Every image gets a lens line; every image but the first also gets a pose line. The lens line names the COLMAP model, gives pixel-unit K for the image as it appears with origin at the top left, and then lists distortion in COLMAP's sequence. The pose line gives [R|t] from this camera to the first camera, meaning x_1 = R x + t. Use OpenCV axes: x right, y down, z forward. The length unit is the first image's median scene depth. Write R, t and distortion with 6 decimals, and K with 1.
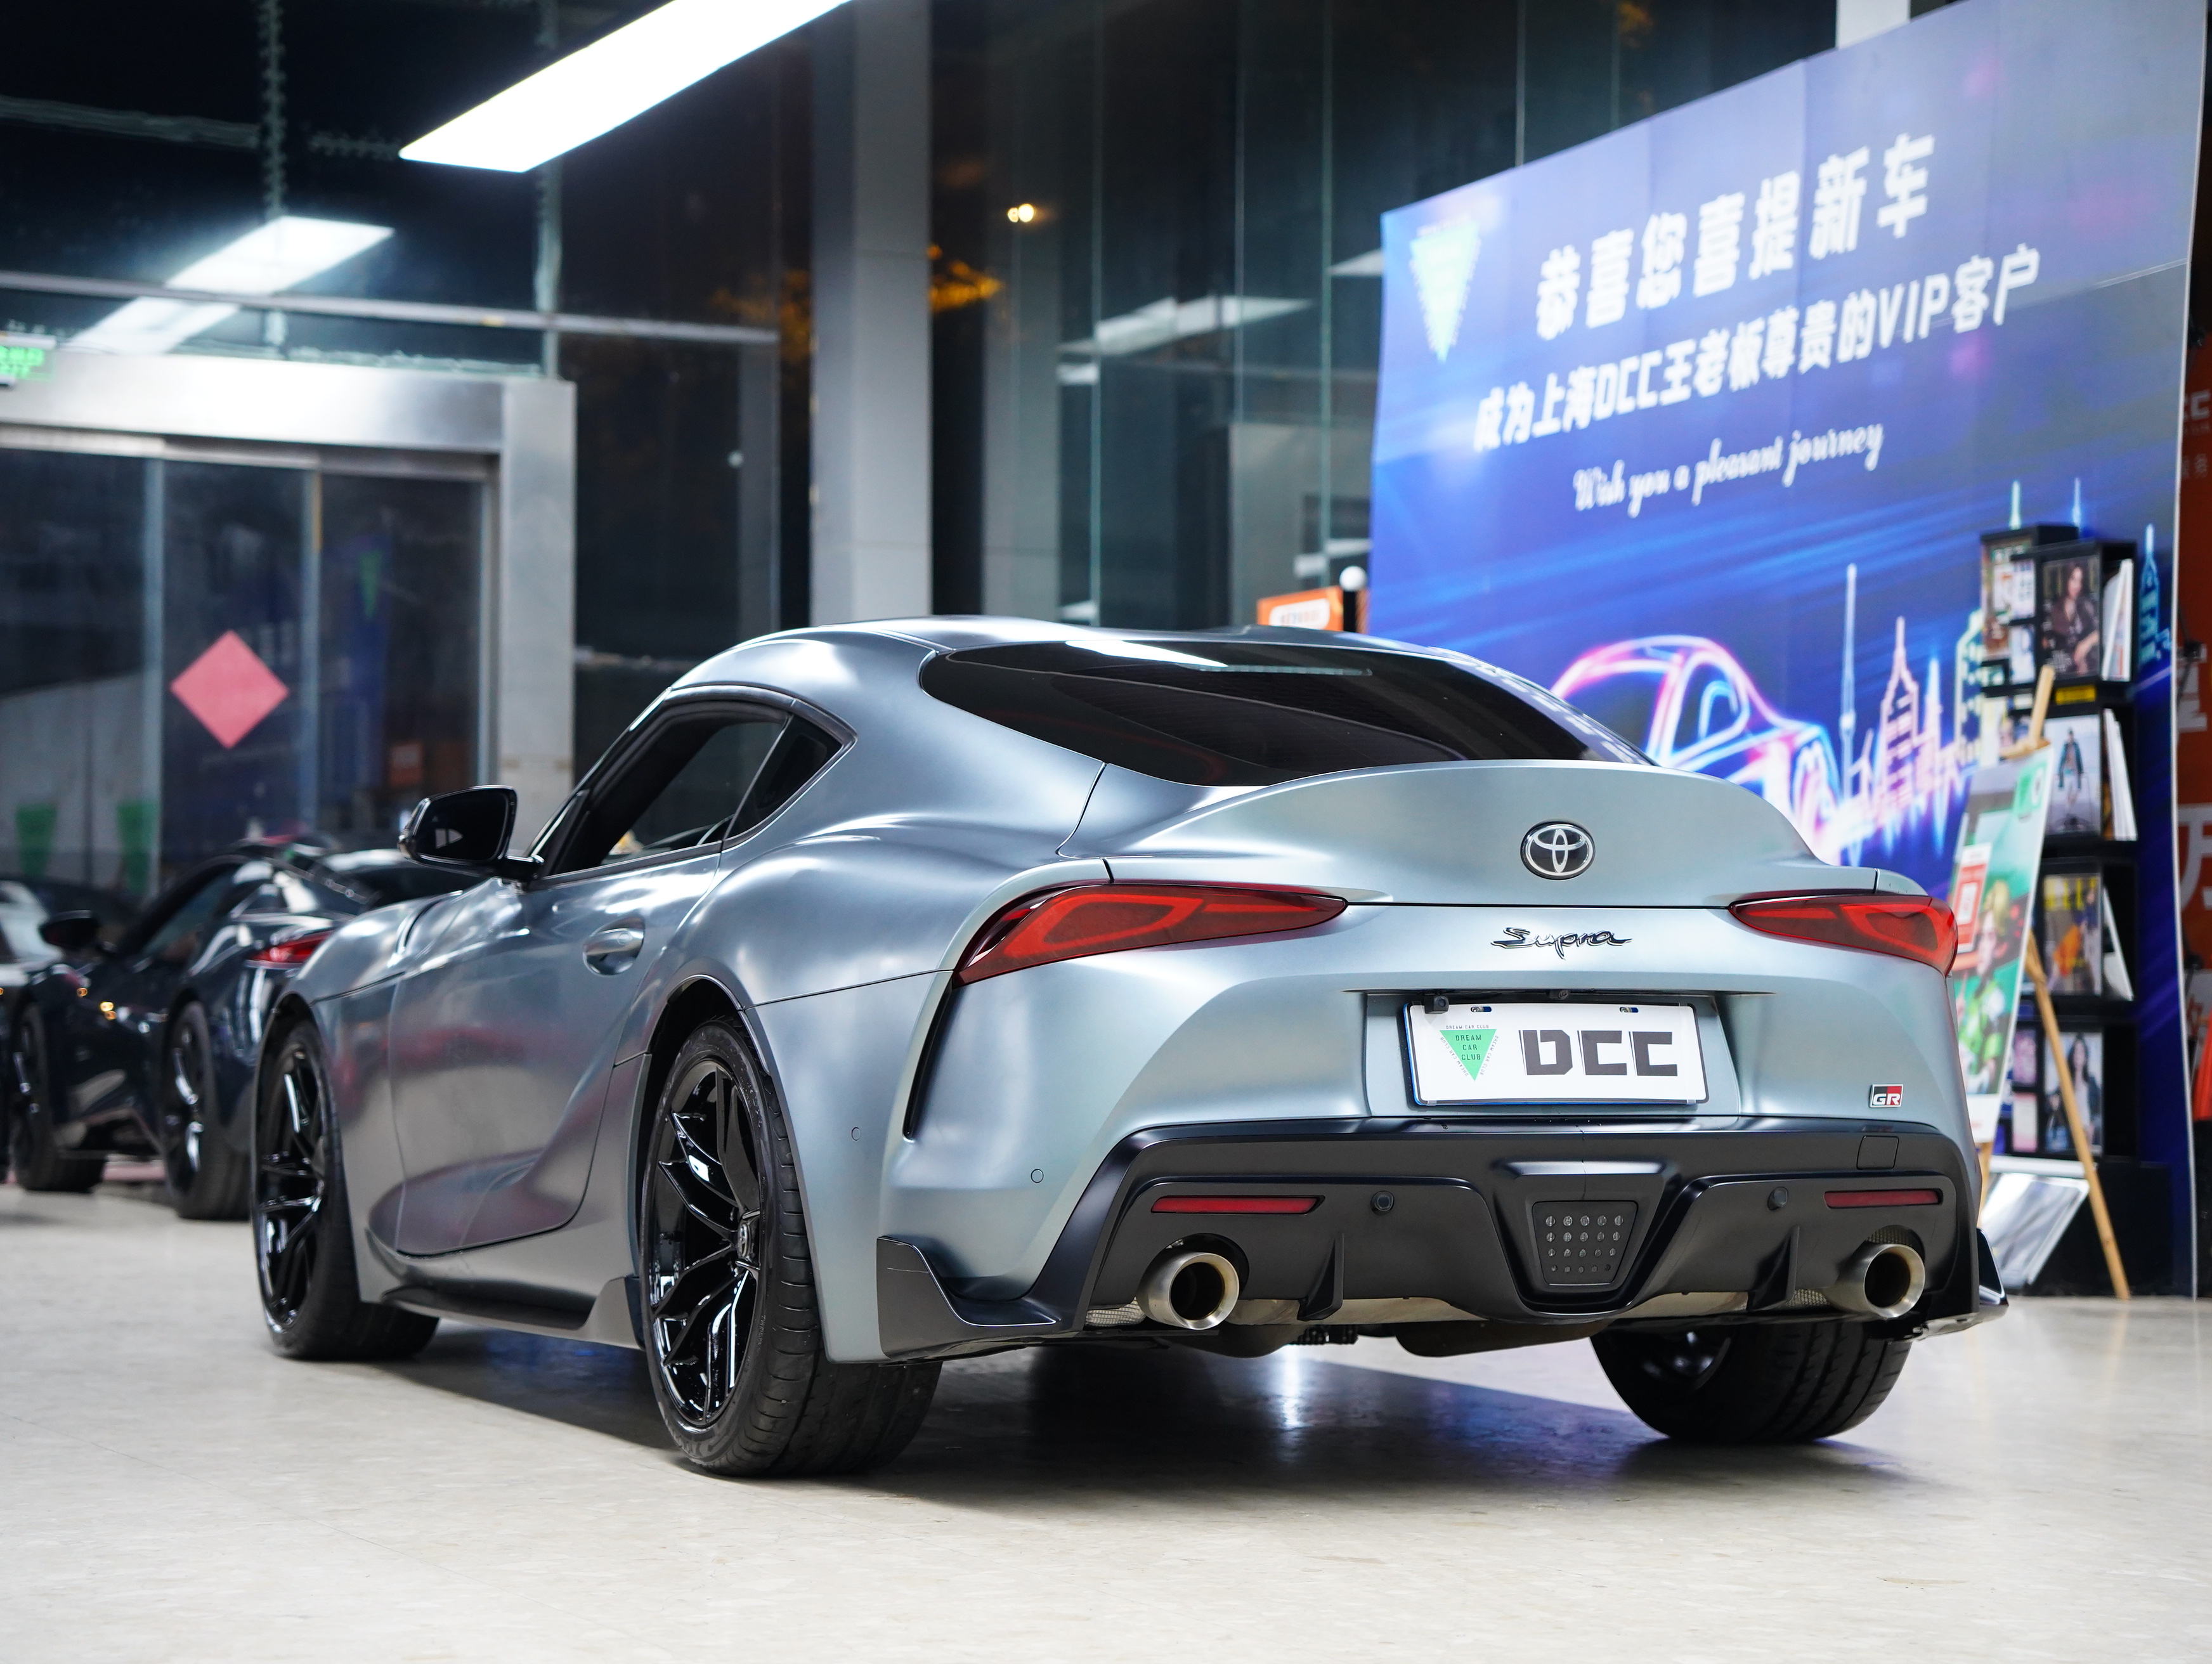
lens RADIAL K [[4731.3, 0, 1106.0], [0, 4731.3, 832.0], [0, 0, 1]] dist [0.507701, 0.210419]
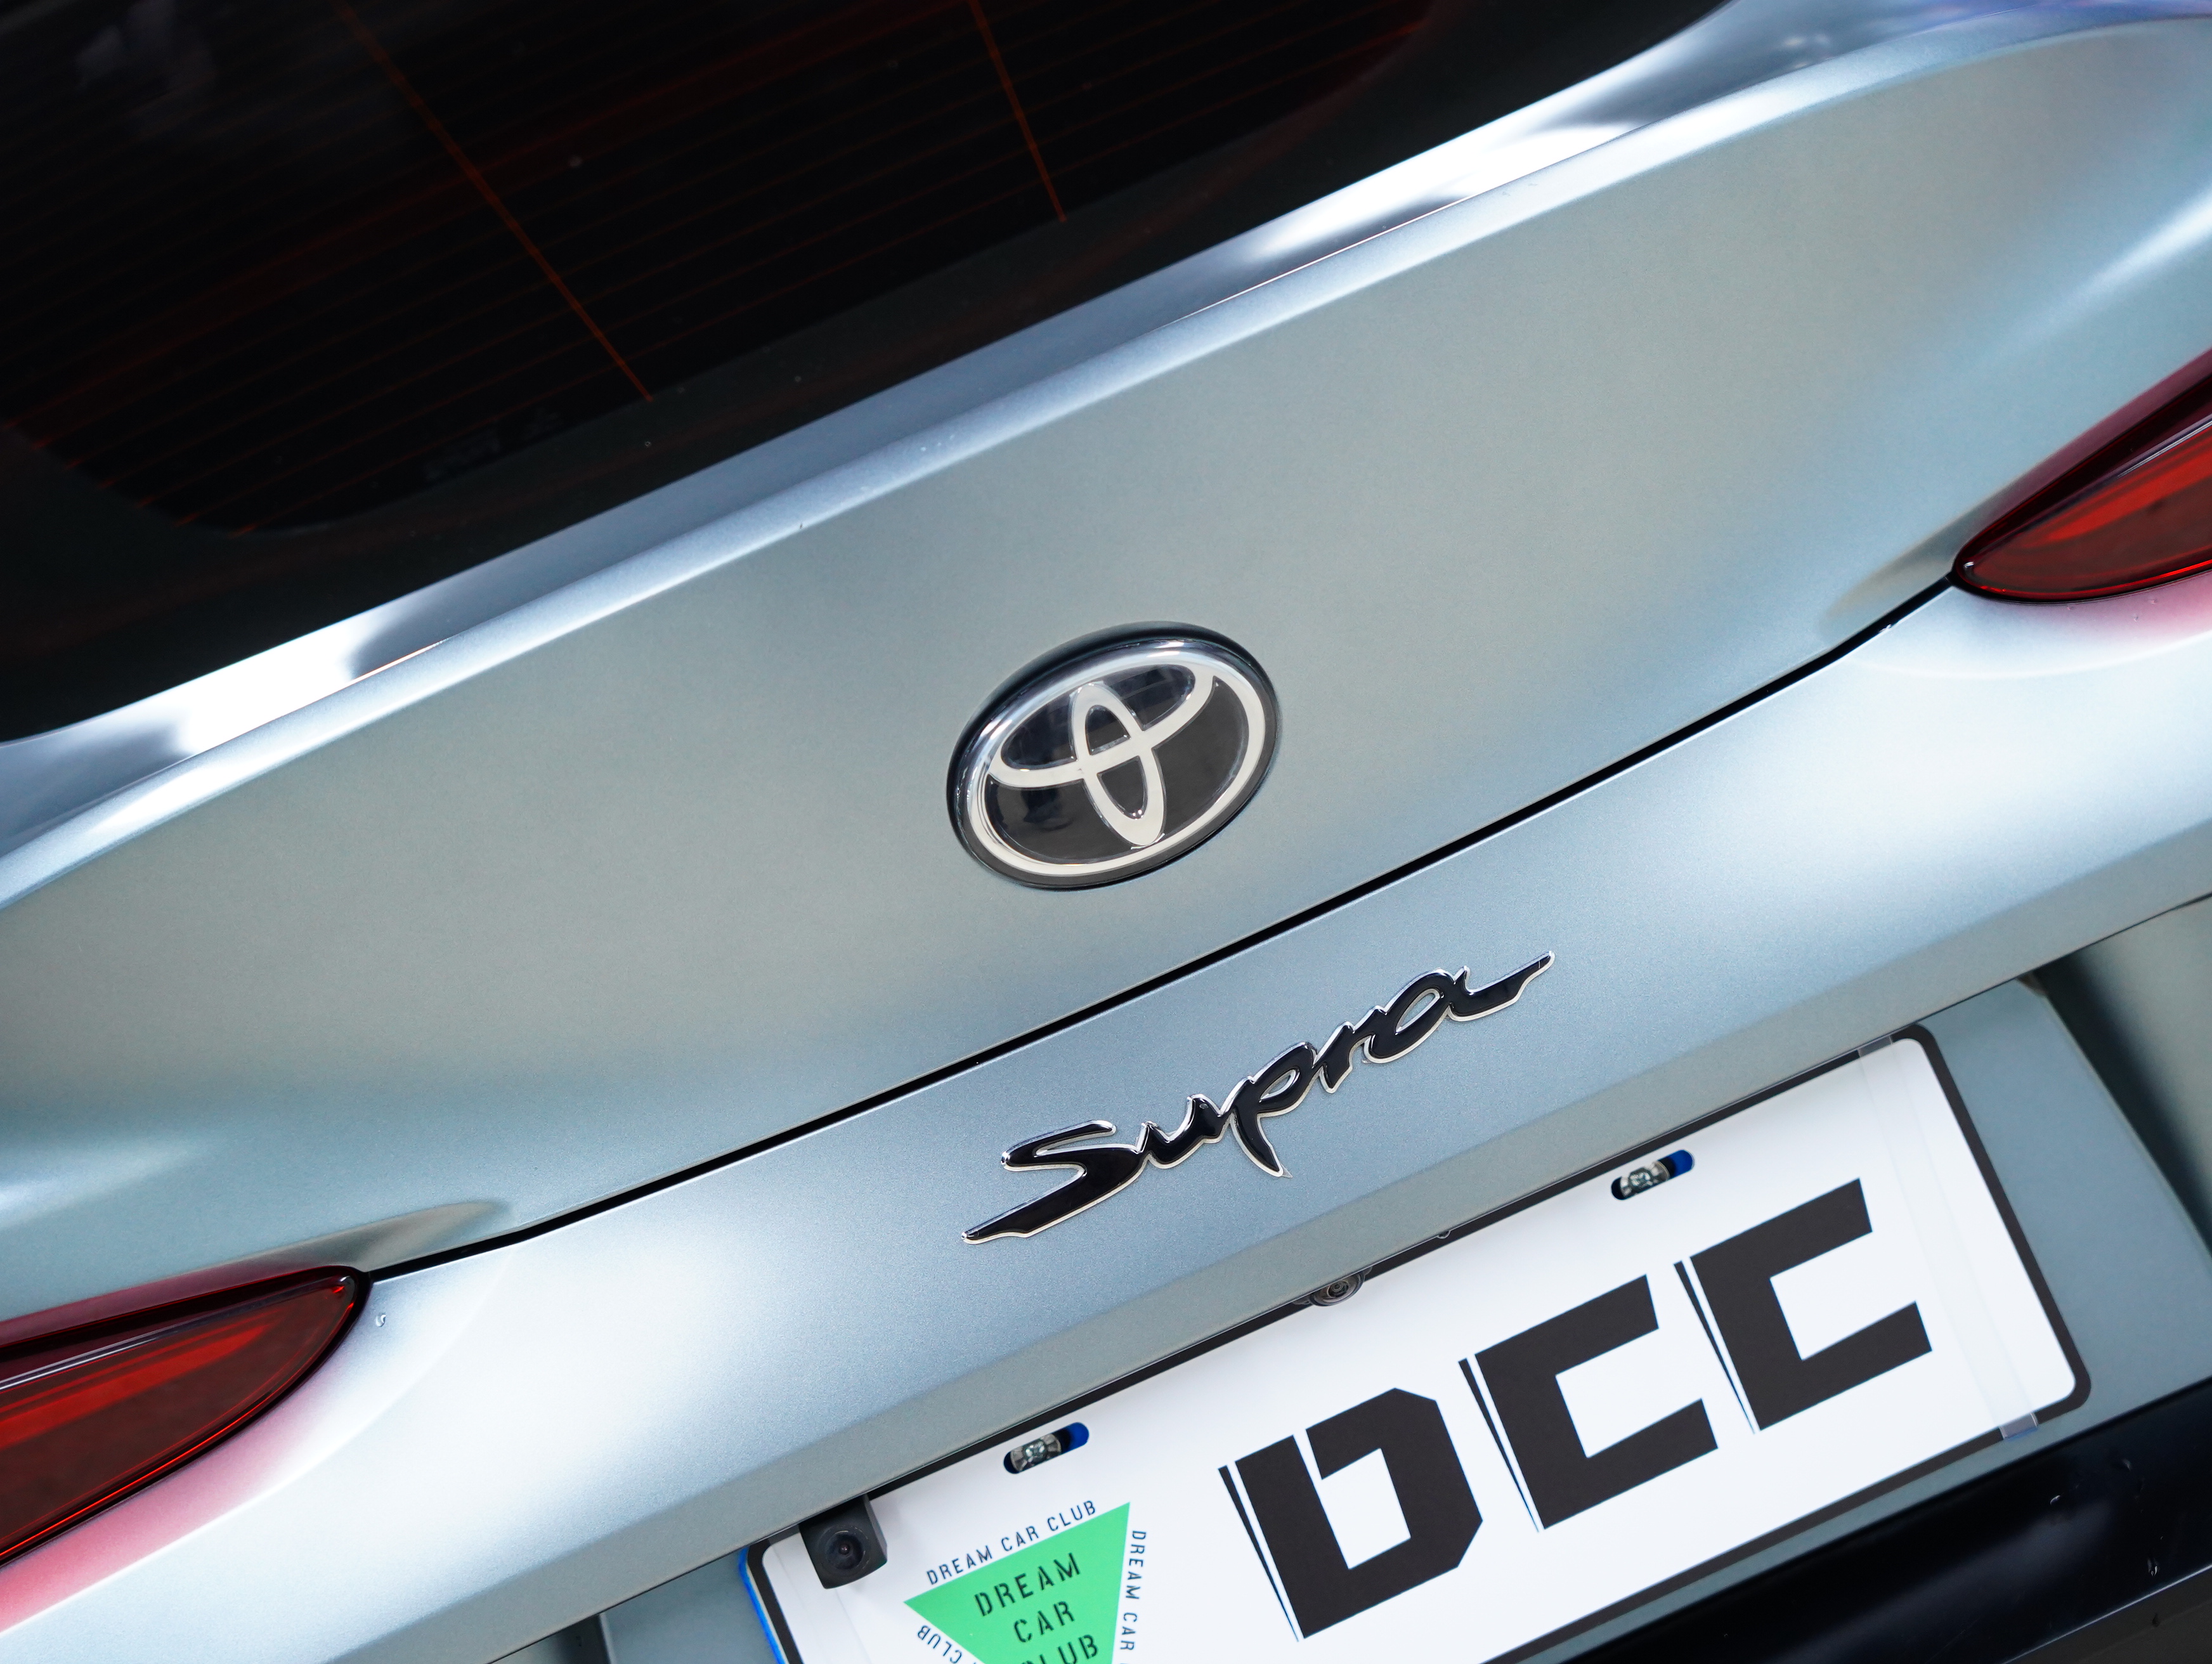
lens RADIAL K [[4731.3, 0, 1106.0], [0, 4731.3, 832.0], [0, 0, 1]] dist [0.507701, 0.210419]
pose [[0.908302, -0.280287, -0.310526, 0.145086], [0.374951, 0.874637, 0.307282, -0.057450], [0.185470, -0.395536, 0.899529, 0.677148]]
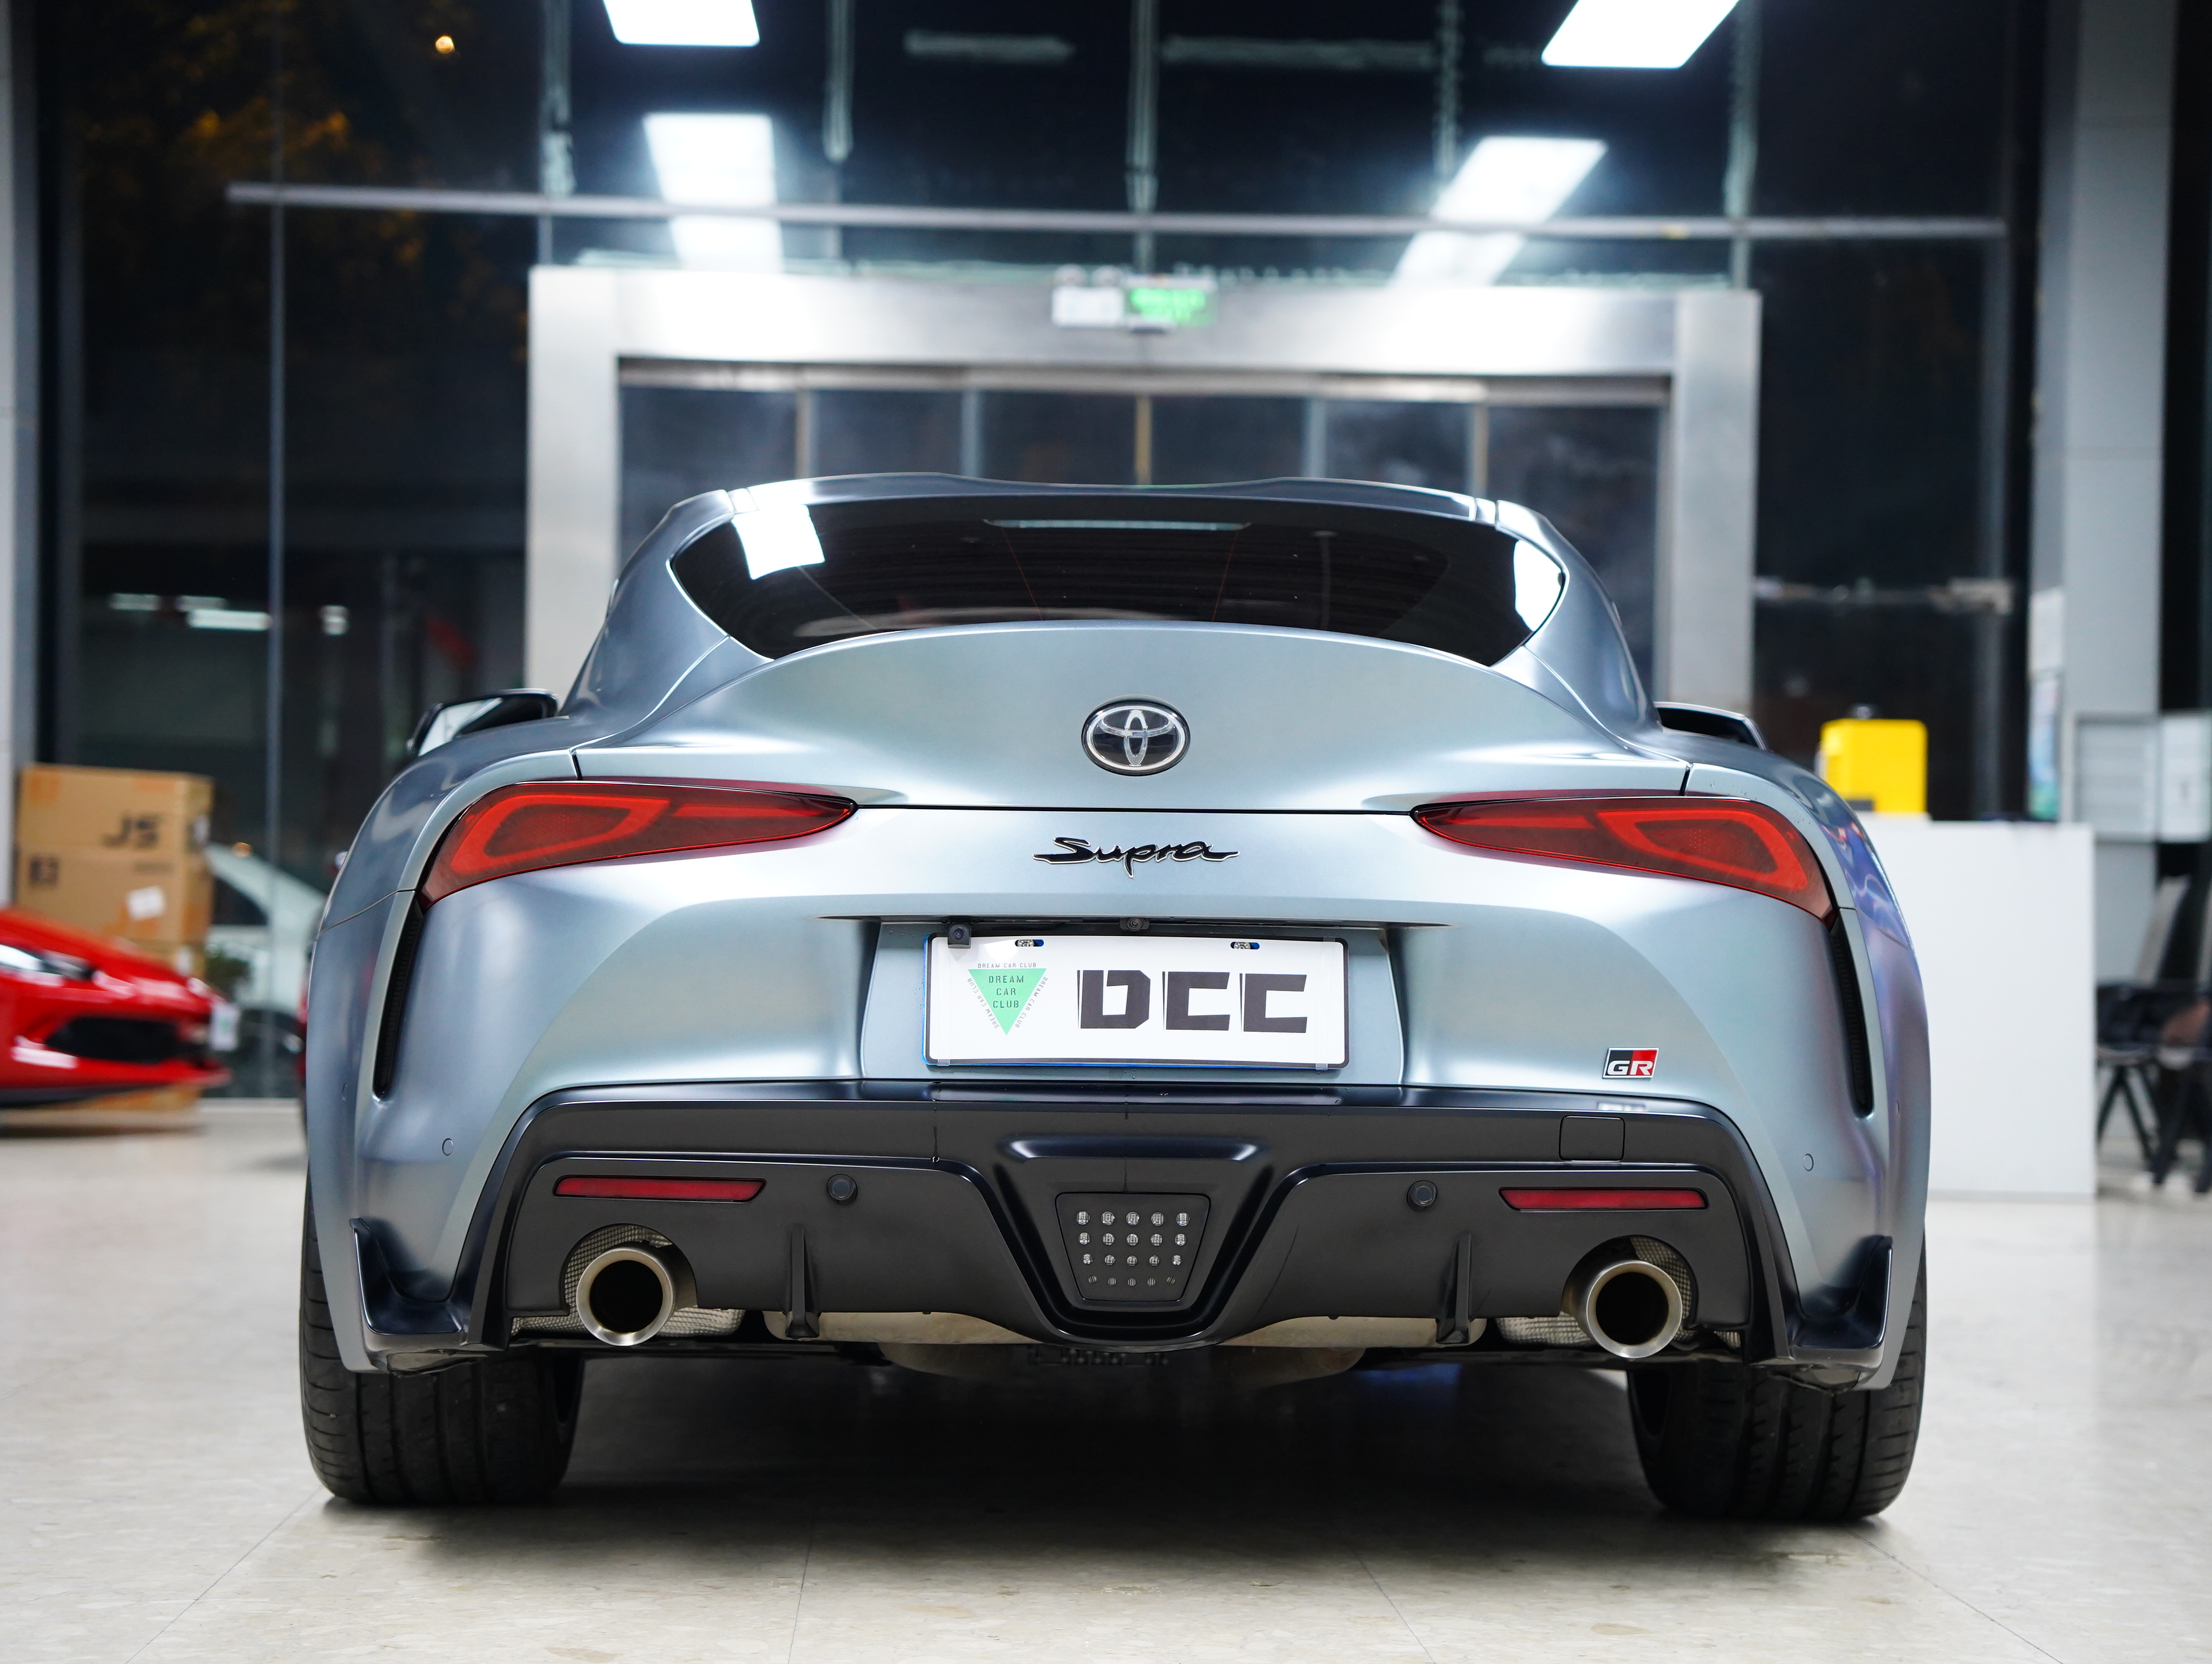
lens RADIAL K [[4731.3, 0, 1106.0], [0, 4731.3, 832.0], [0, 0, 1]] dist [0.507701, 0.210419]
pose [[0.927577, 0.000255, -0.373633, 0.325757], [0.002148, 0.999980, 0.006014, 0.012573], [0.373627, -0.006381, 0.927557, 0.248227]]
